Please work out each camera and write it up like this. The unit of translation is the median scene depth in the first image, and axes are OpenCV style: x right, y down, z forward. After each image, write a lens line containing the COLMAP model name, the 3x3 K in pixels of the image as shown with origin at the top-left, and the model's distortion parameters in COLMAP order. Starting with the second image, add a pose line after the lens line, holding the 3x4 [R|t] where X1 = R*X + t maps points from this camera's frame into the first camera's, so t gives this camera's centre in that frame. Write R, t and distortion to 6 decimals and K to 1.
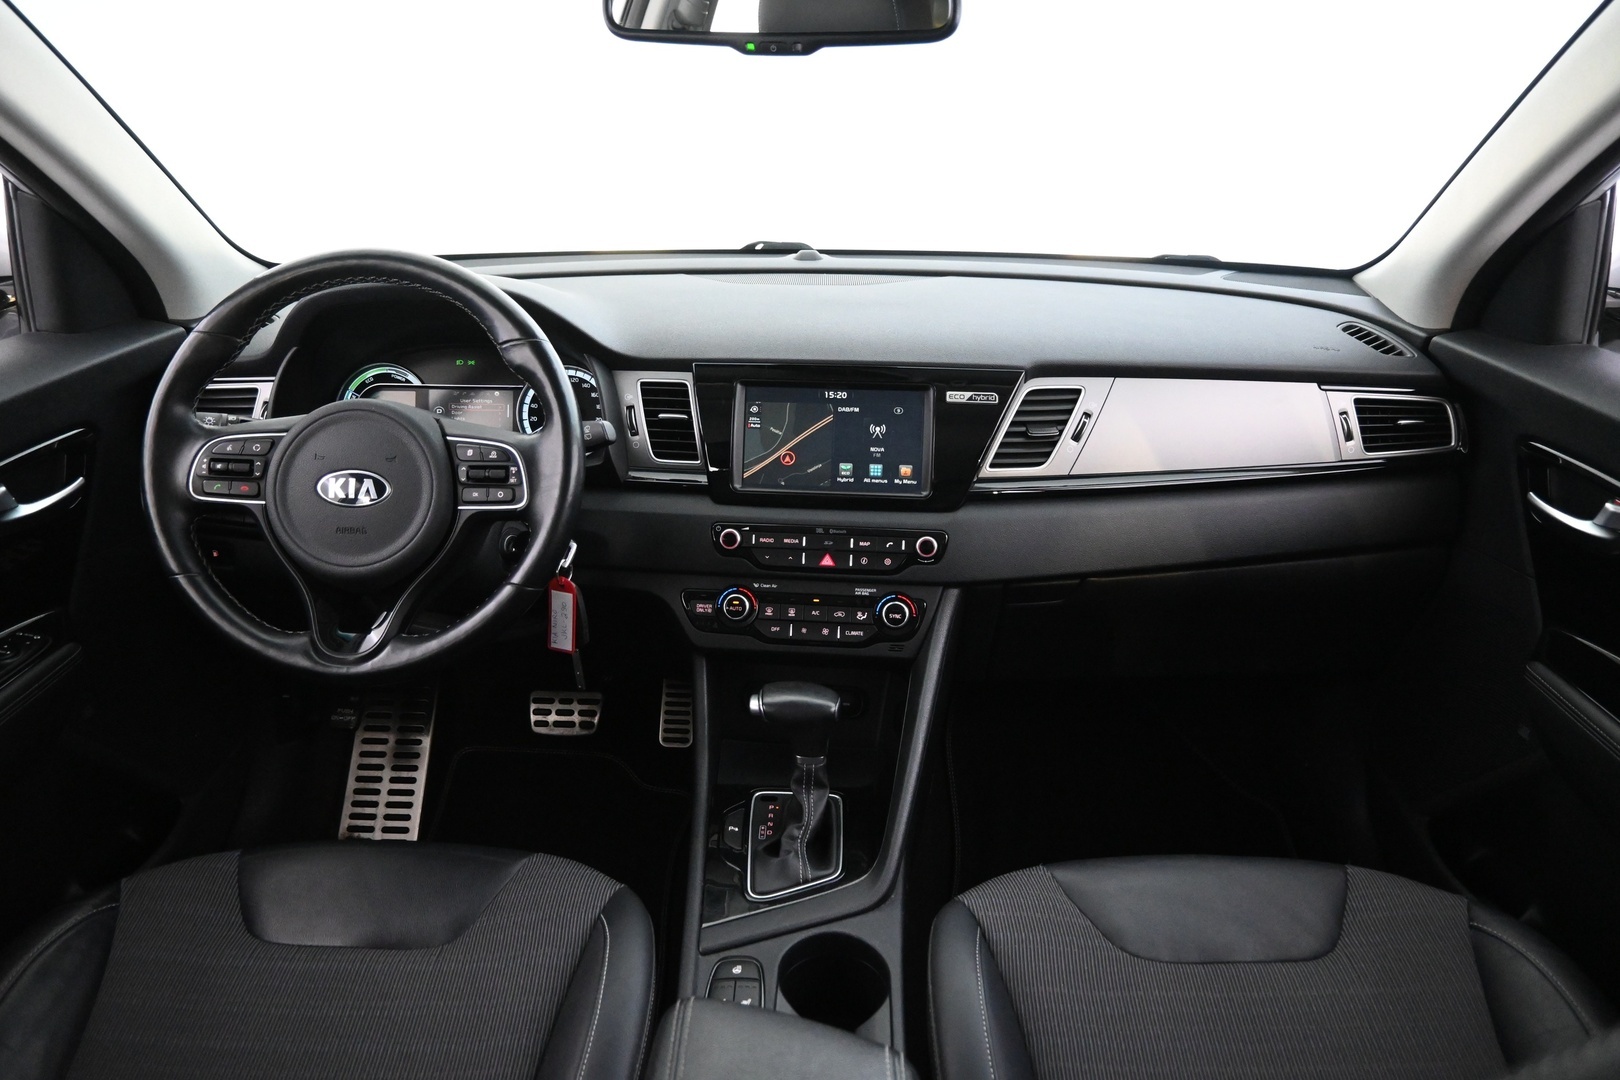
lens RADIAL K [[1166.8, 0, 810.0], [0, 1166.8, 540.0], [0, 0, 1]] dist [-0.007446, -0.002794]
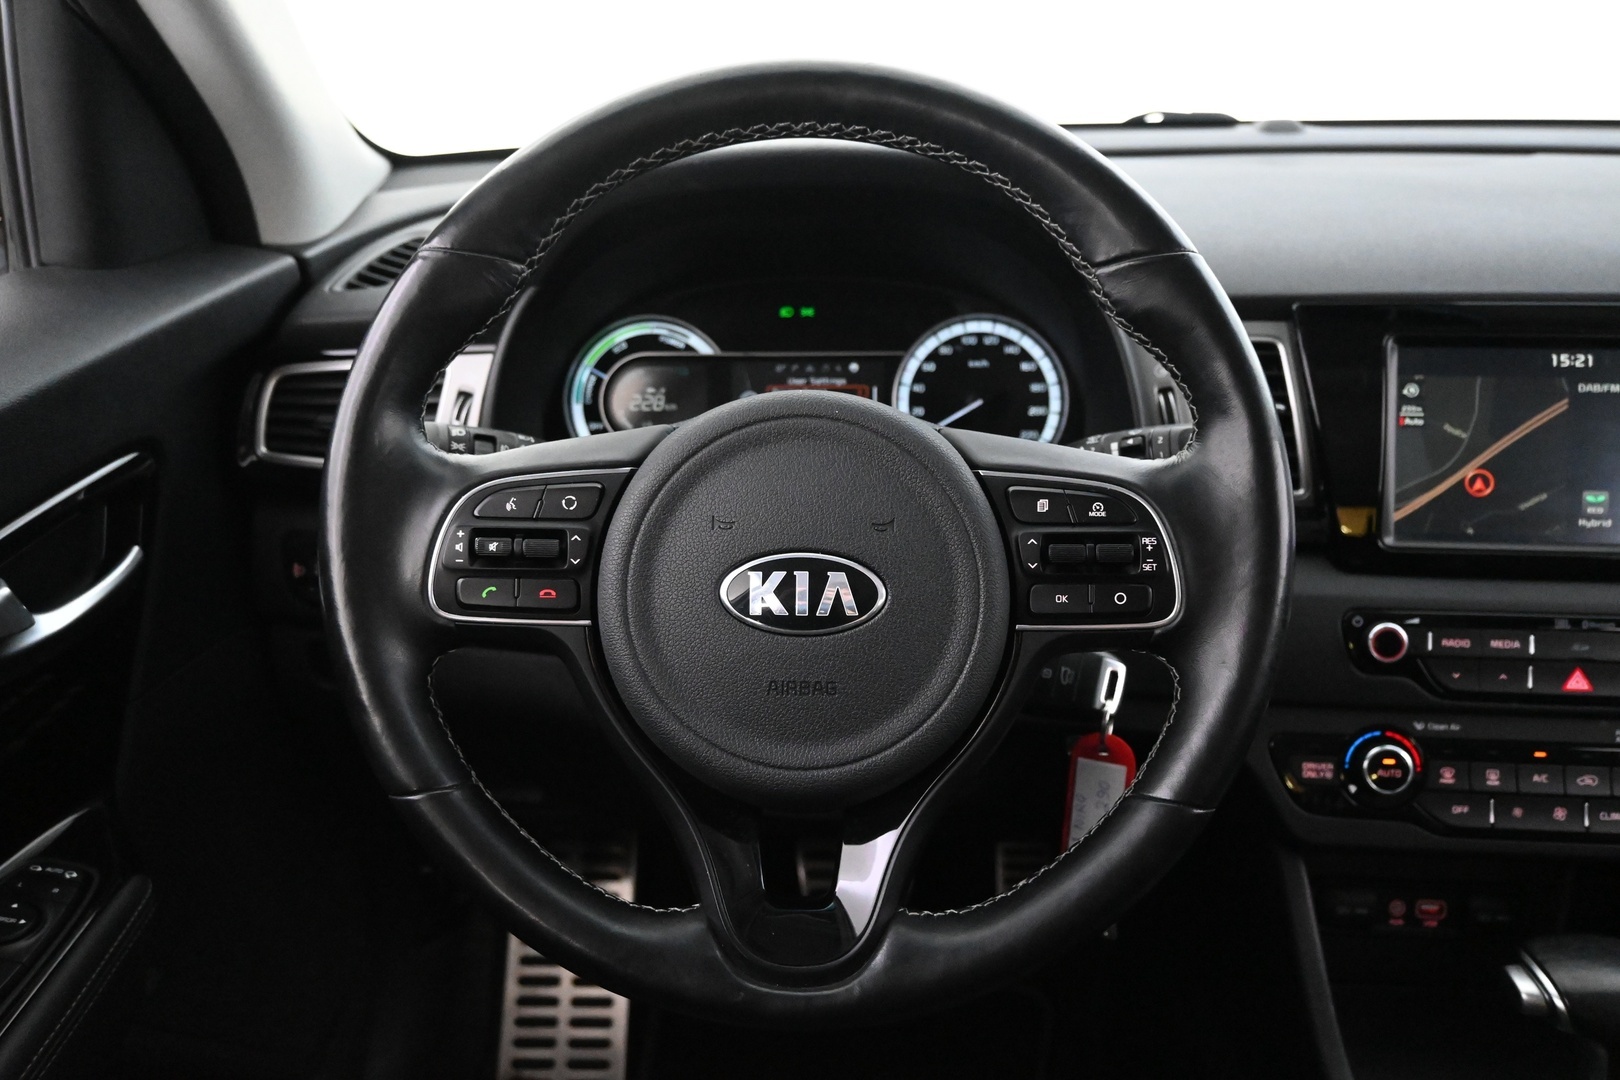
lens RADIAL K [[1340.7, 0, 810.0], [0, 1340.7, 540.0], [0, 0, 1]] dist [-0.005772, -0.007531]
pose [[0.999799, -0.017424, -0.009885, -0.317646], [0.017577, 0.999724, 0.015613, -0.060140], [0.009610, -0.015784, 0.999829, 0.402978]]
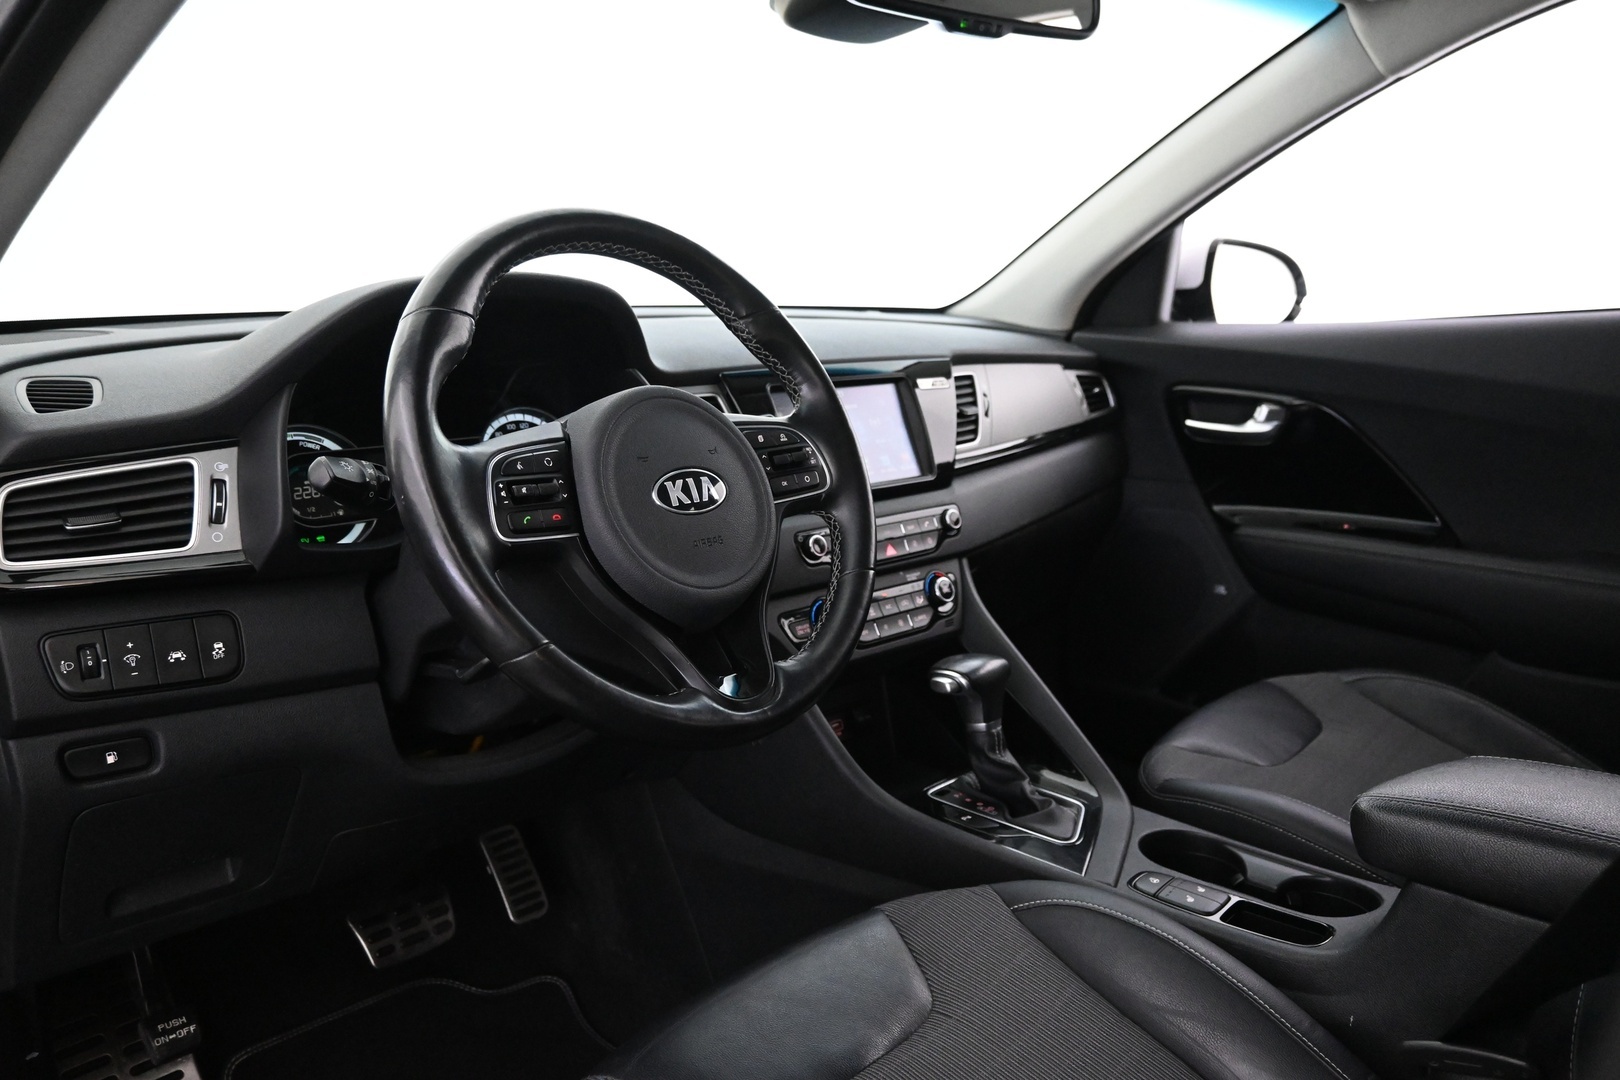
lens RADIAL K [[1205.3, 0, 810.0], [0, 1205.3, 540.0], [0, 0, 1]] dist [0.004223, 0.000673]
pose [[0.687683, -0.159376, 0.708302, -0.767230], [0.268083, 0.962403, -0.043727, 0.038266], [-0.674703, 0.219955, 0.704554, 0.306205]]
